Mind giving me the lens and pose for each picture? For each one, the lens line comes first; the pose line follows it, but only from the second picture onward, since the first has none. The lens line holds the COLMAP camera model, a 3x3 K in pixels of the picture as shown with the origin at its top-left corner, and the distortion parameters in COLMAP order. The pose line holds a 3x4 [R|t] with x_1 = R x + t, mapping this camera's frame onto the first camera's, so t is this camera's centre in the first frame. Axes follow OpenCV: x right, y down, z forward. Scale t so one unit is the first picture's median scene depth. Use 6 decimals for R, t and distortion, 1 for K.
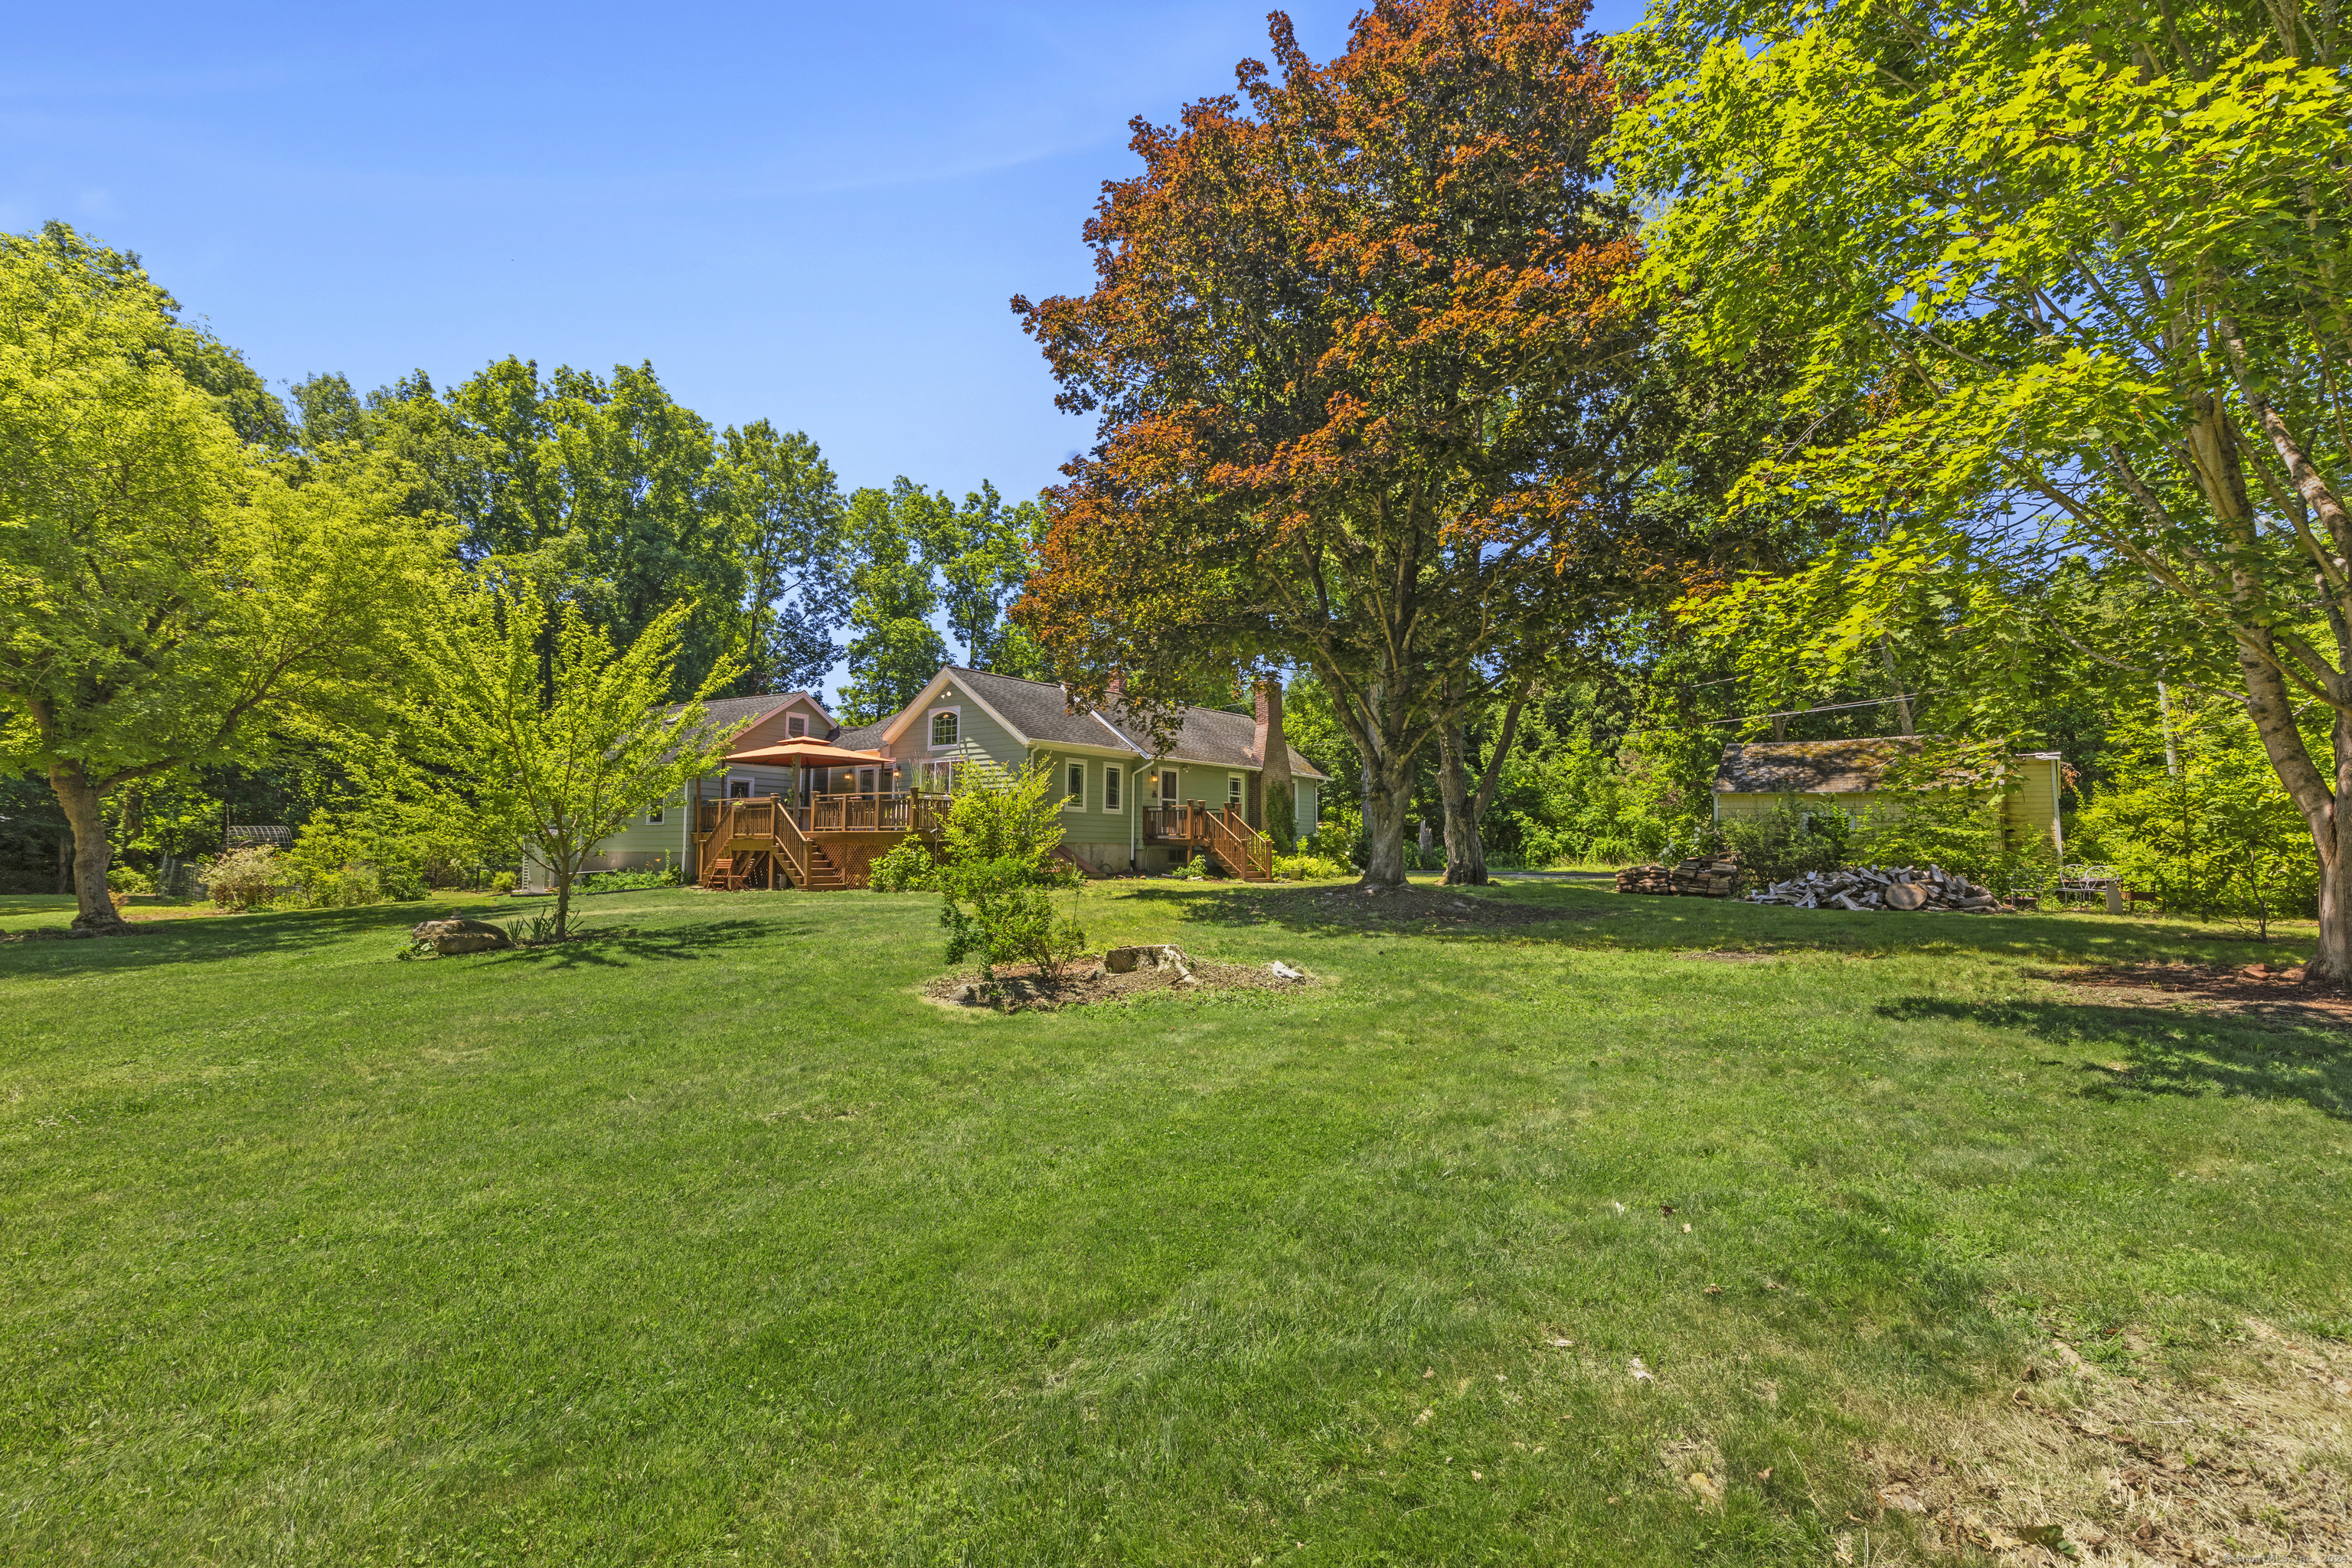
lens RADIAL K [[1067.6, 0, 1189.9], [0, 1067.6, 773.4], [0, 0, 1]] dist [-0.001455, 0.000075]
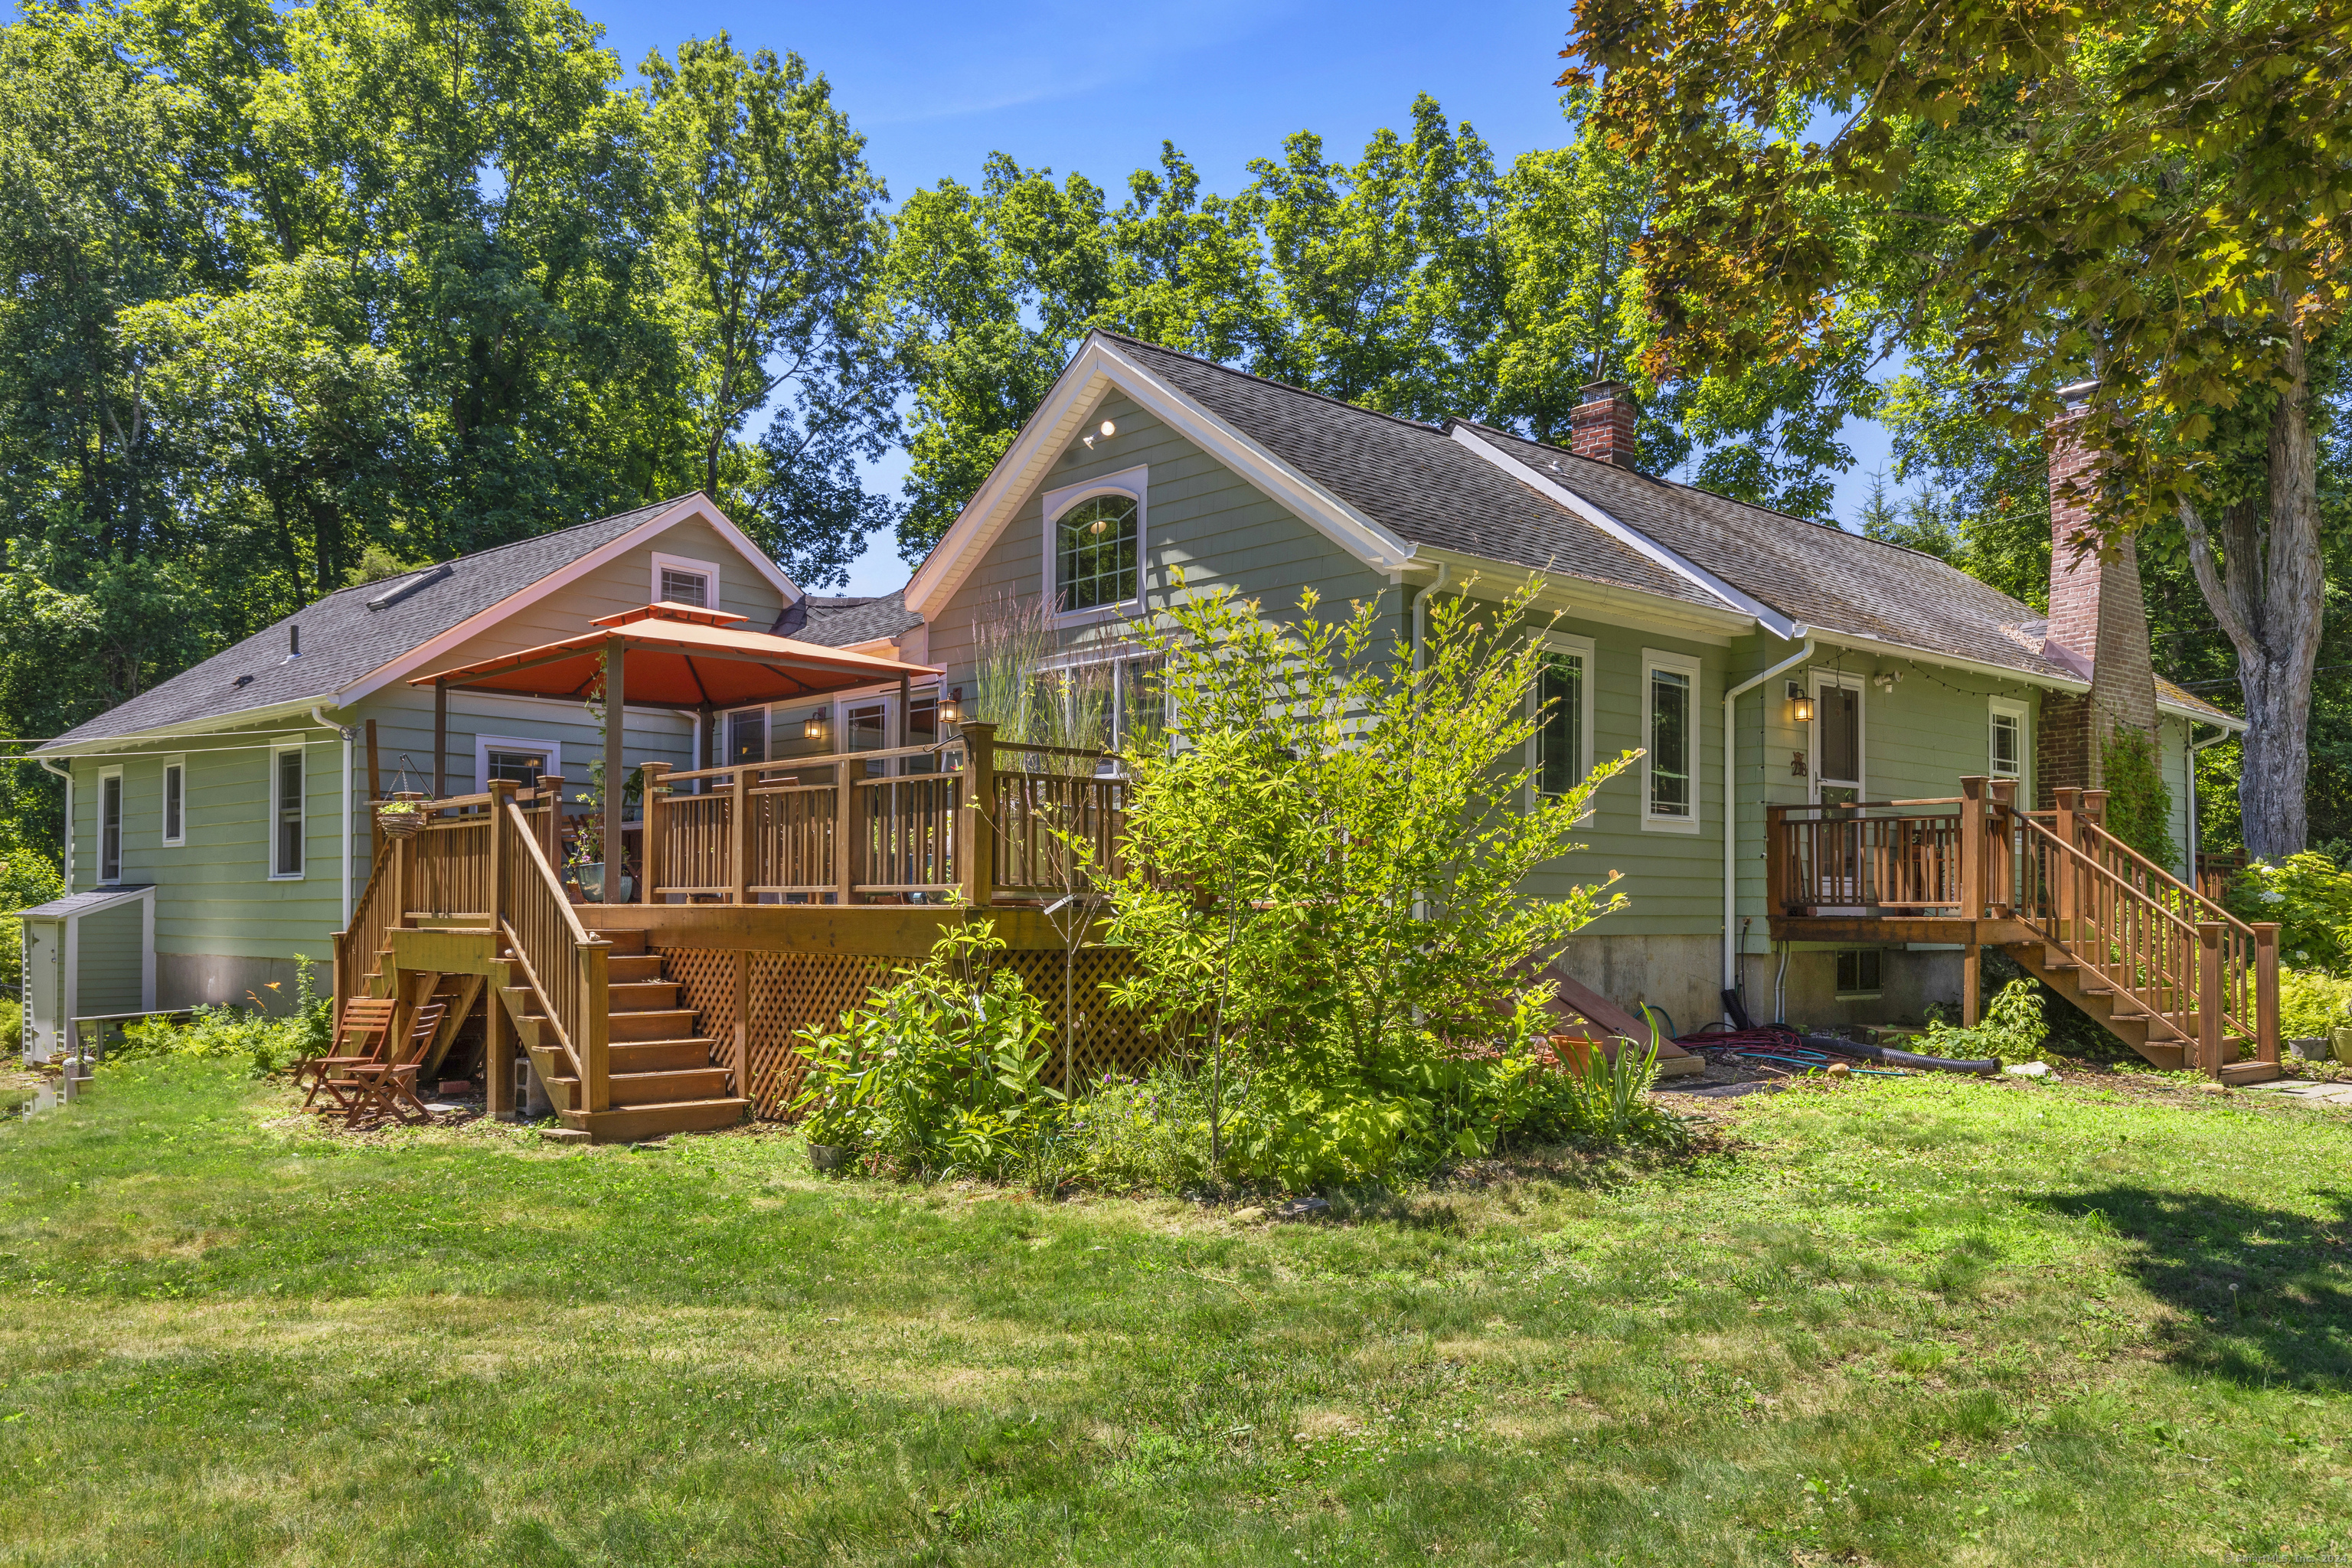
lens RADIAL K [[1765.7, 0, 1173.4], [0, 1765.7, 786.3], [0, 0, 1]] dist [0.011542, 0.002633]
pose [[0.983514, -0.016017, -0.180120, -0.102739], [0.016937, 0.999850, 0.003574, 0.018841], [0.180036, -0.006566, 0.983638, 0.440939]]
